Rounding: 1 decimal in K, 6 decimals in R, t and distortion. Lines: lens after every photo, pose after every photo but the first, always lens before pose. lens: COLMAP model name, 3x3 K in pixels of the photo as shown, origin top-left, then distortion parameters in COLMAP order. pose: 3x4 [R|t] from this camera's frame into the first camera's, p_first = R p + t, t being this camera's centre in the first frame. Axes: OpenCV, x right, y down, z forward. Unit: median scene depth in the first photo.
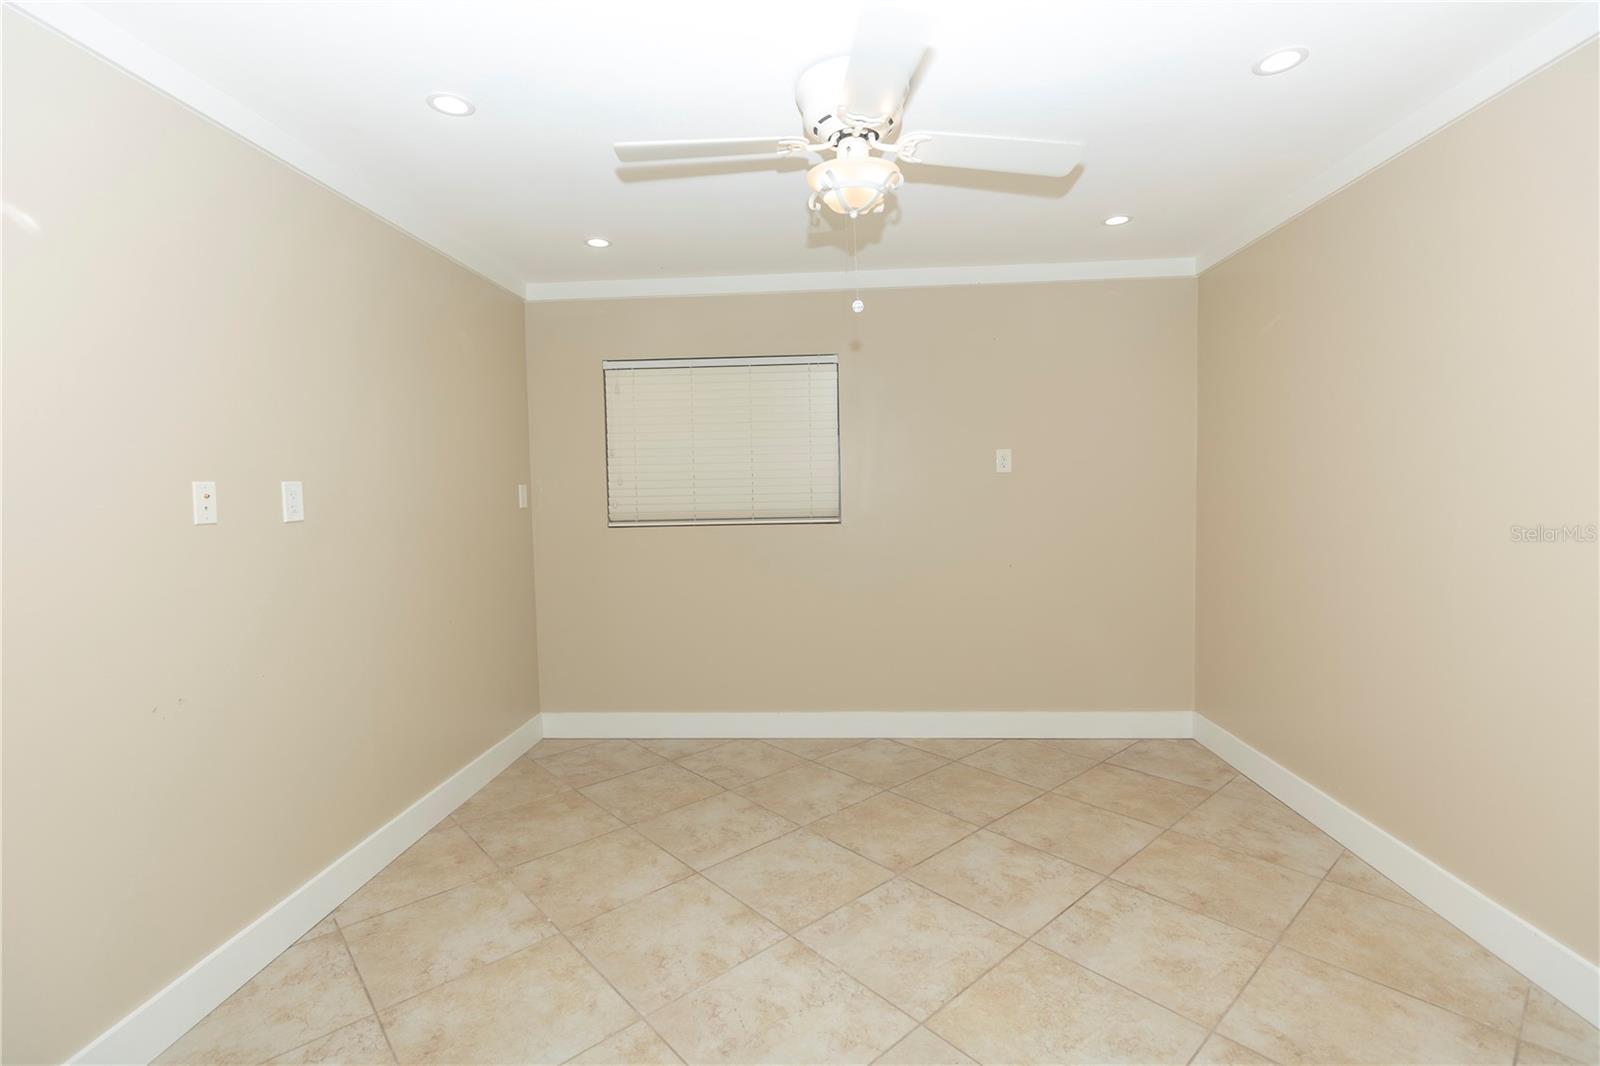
lens RADIAL K [[712.2, 0, 796.8], [0, 712.2, 532.3], [0, 0, 1]] dist [0.002587, 0.001502]
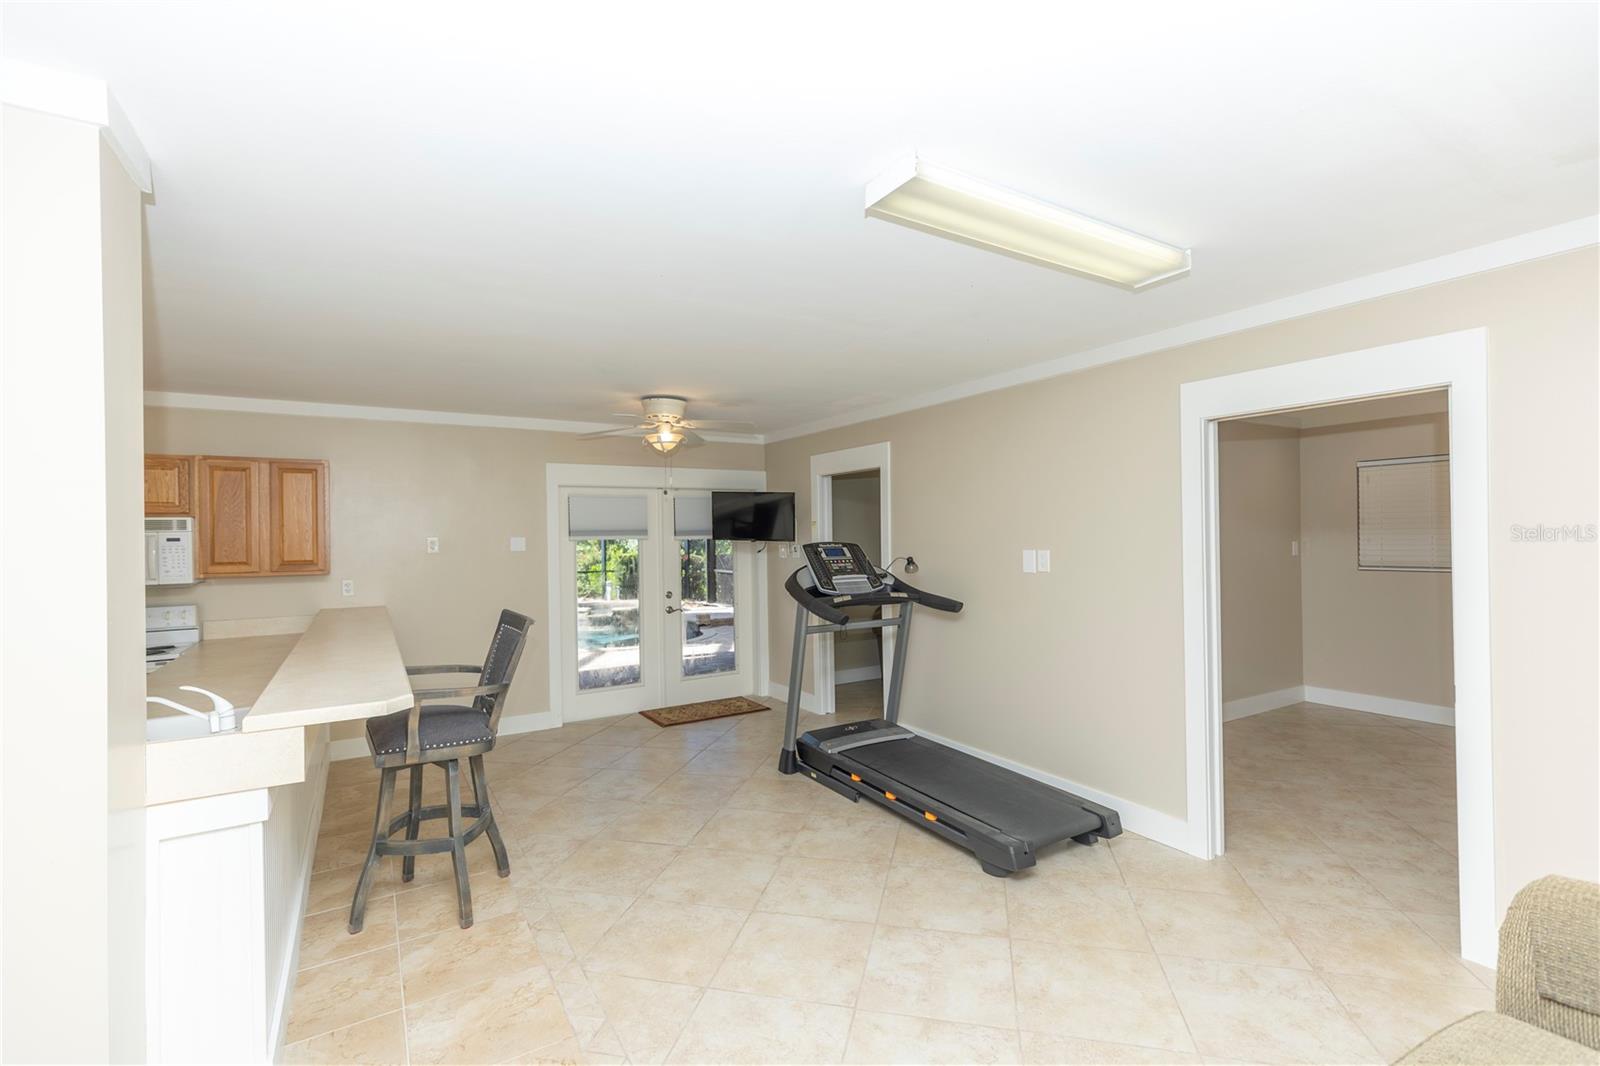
lens RADIAL K [[712.2, 0, 796.8], [0, 712.2, 532.3], [0, 0, 1]] dist [0.002587, 0.001502]
pose [[0.565547, 0.009768, -0.824658, 0.331289], [-0.040586, 0.999048, -0.016000, -0.015636], [0.823717, 0.042519, 0.565405, -0.901243]]
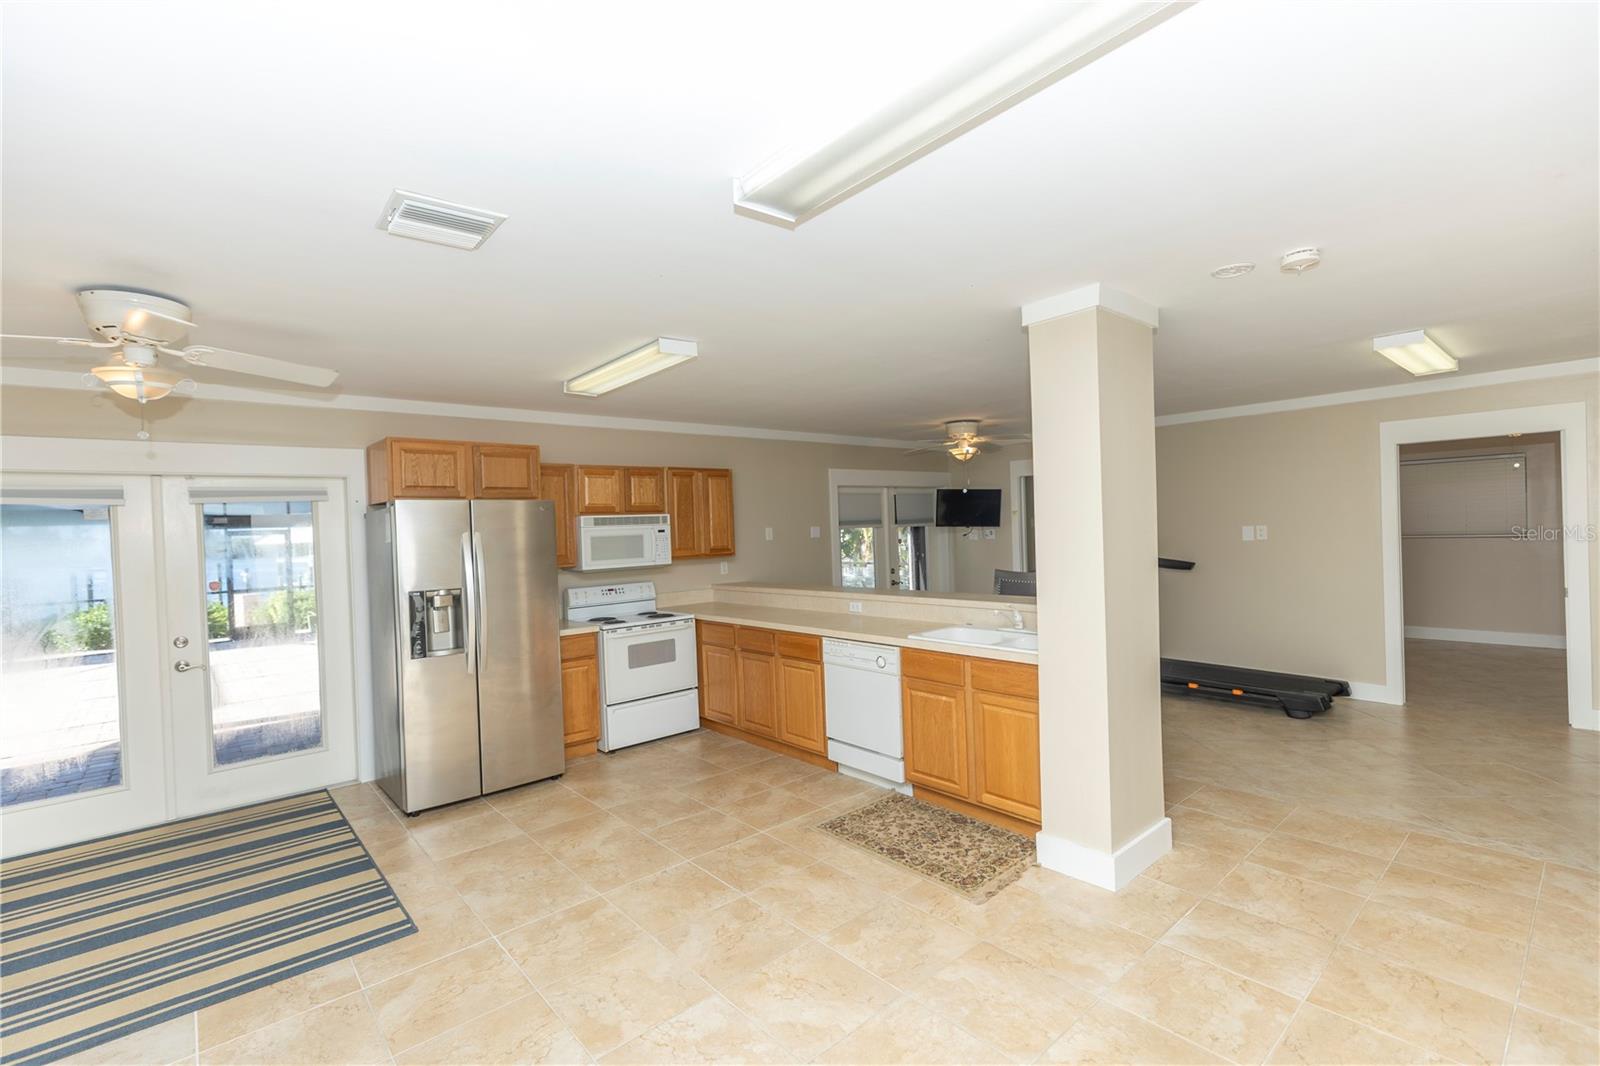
lens RADIAL K [[712.2, 0, 796.8], [0, 712.2, 532.3], [0, 0, 1]] dist [0.002587, 0.001502]
pose [[0.687878, 0.003762, -0.725817, -0.146876], [-0.018539, 0.999751, -0.012388, 0.093466], [0.725590, 0.021977, 0.687777, -3.075238]]
